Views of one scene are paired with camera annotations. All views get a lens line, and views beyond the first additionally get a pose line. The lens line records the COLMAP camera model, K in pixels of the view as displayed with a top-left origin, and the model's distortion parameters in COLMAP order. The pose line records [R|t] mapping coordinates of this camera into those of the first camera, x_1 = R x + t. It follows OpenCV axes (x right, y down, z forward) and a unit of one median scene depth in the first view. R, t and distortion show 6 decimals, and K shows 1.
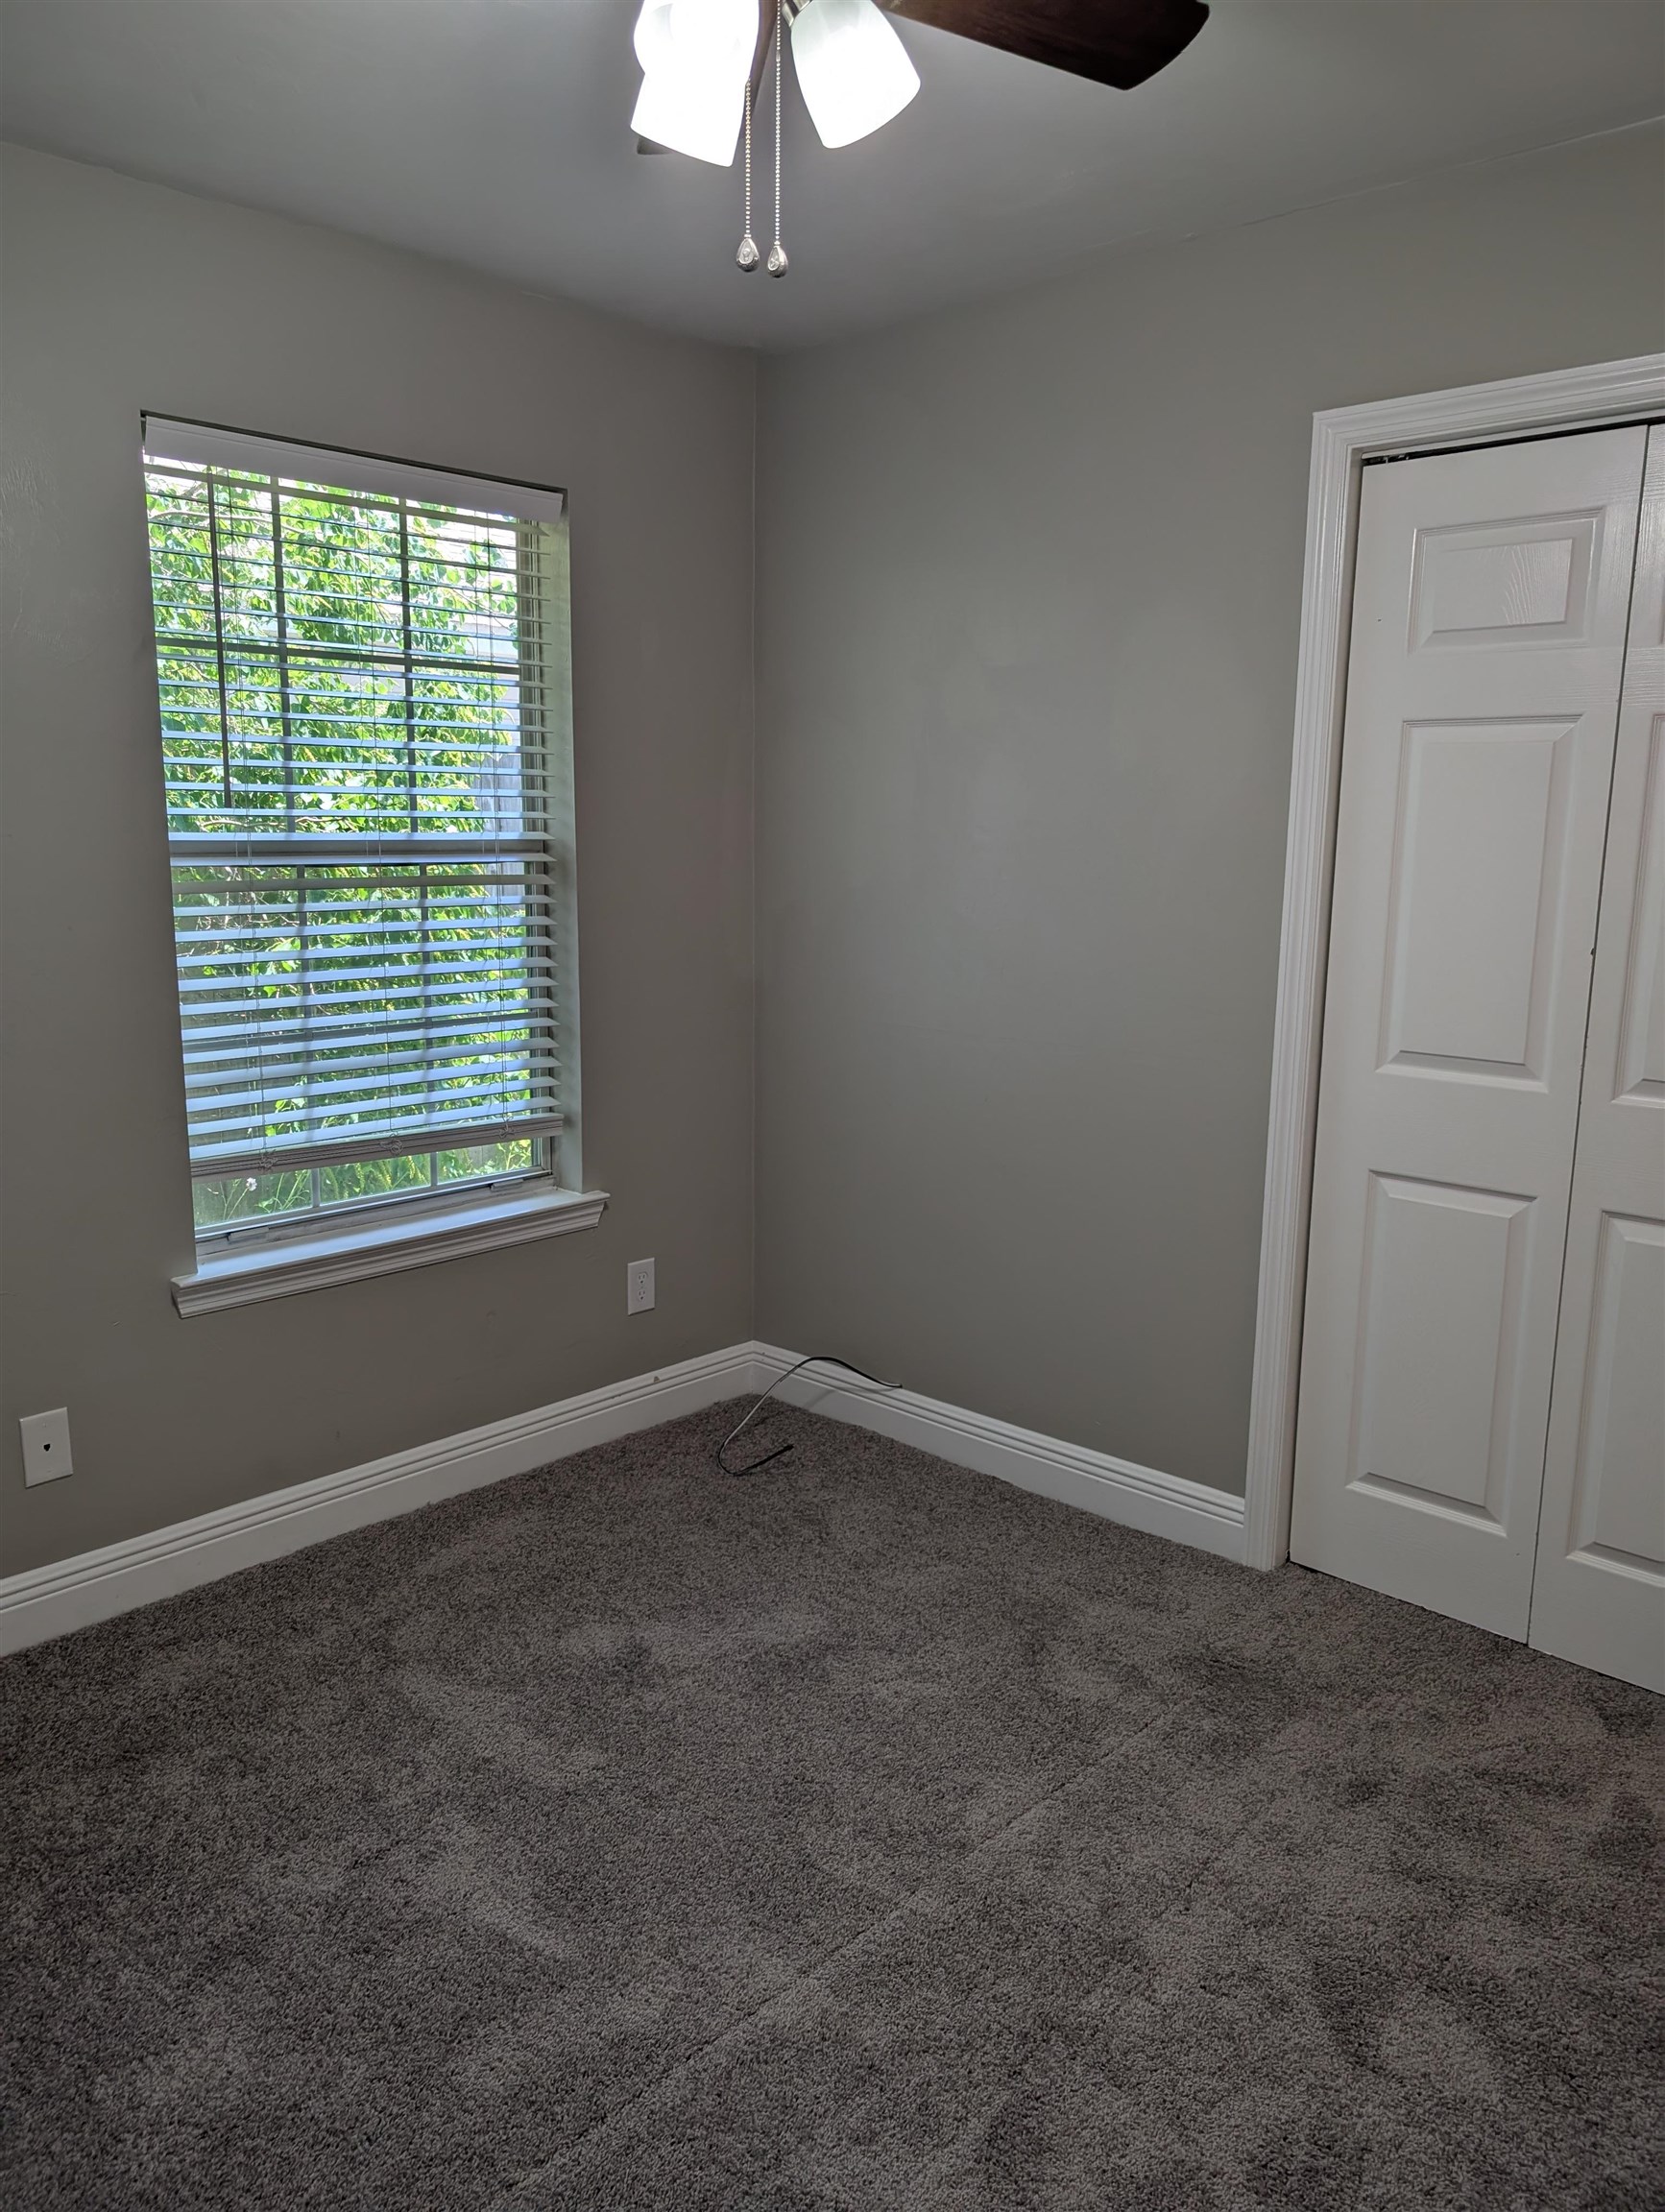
lens RADIAL K [[1576.6, 0, 833.8], [0, 1576.6, 1109.3], [0, 0, 1]] dist [-0.009279, 0.004320]
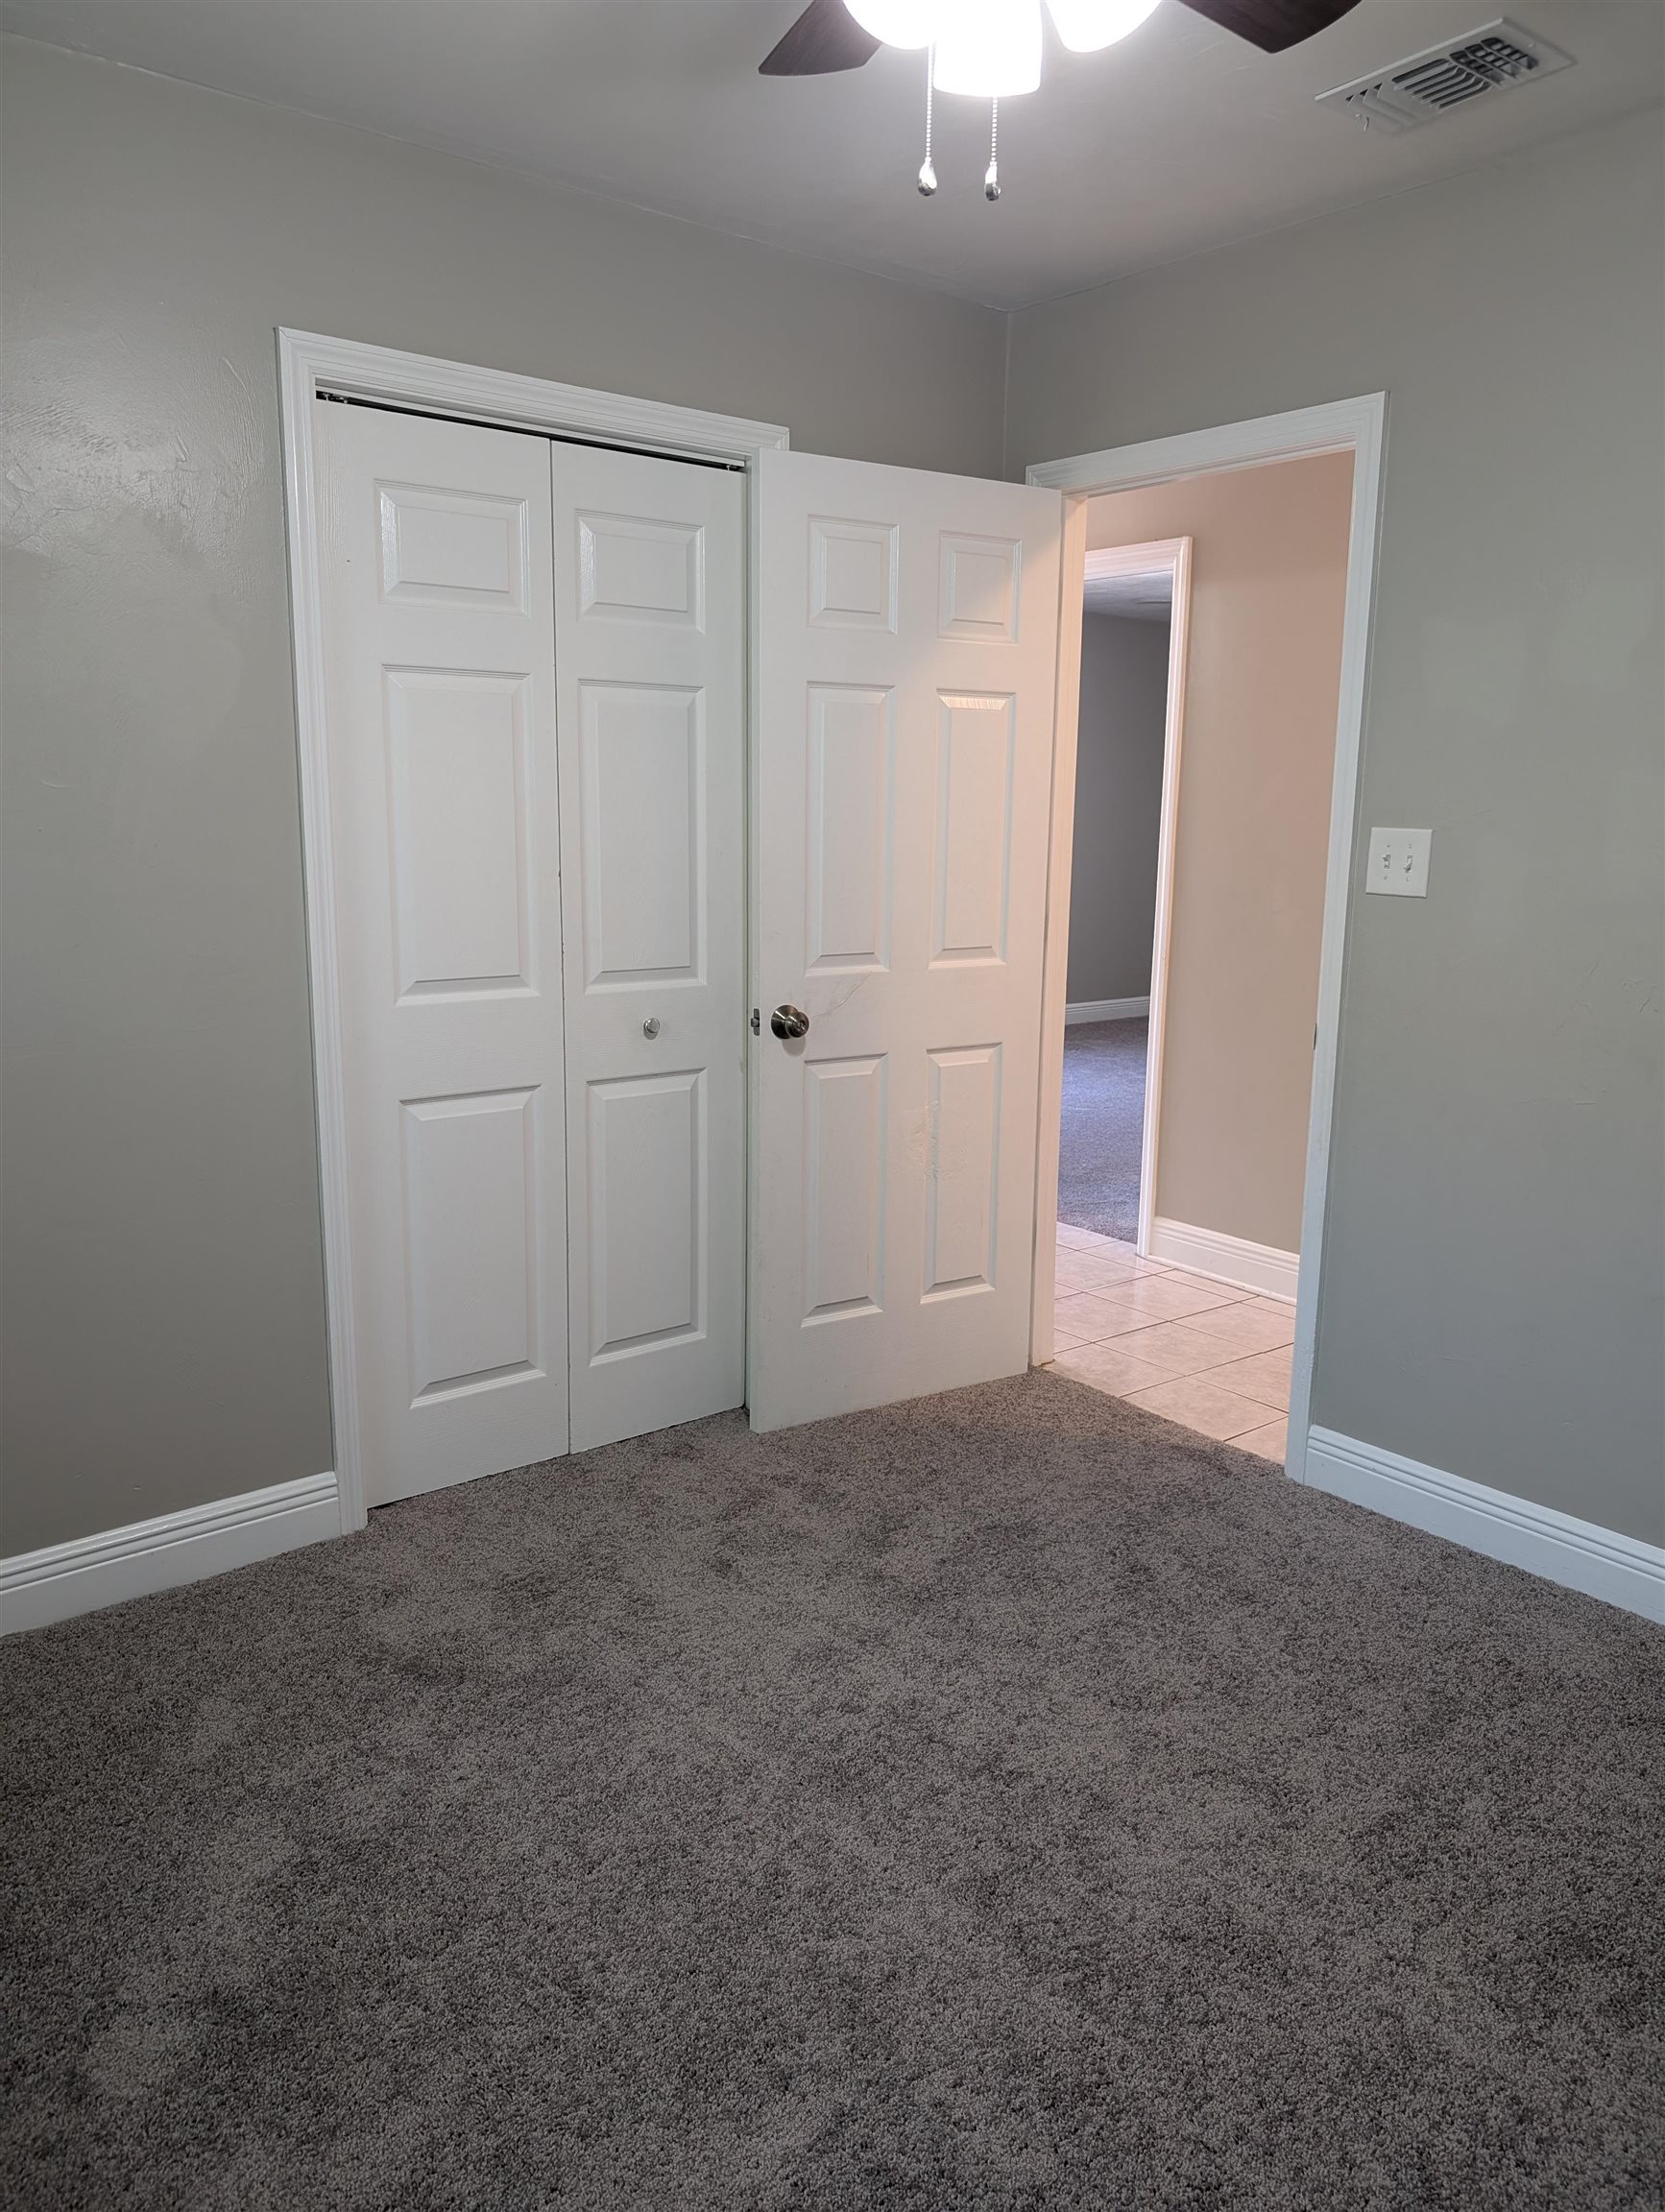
lens RADIAL K [[1576.6, 0, 833.8], [0, 1576.6, 1109.3], [0, 0, 1]] dist [-0.009279, 0.004320]
pose [[0.133789, -0.200422, 0.970532, -0.671200], [0.166143, 0.970011, 0.177412, -0.098910], [-0.976984, 0.137511, 0.163076, 0.589814]]
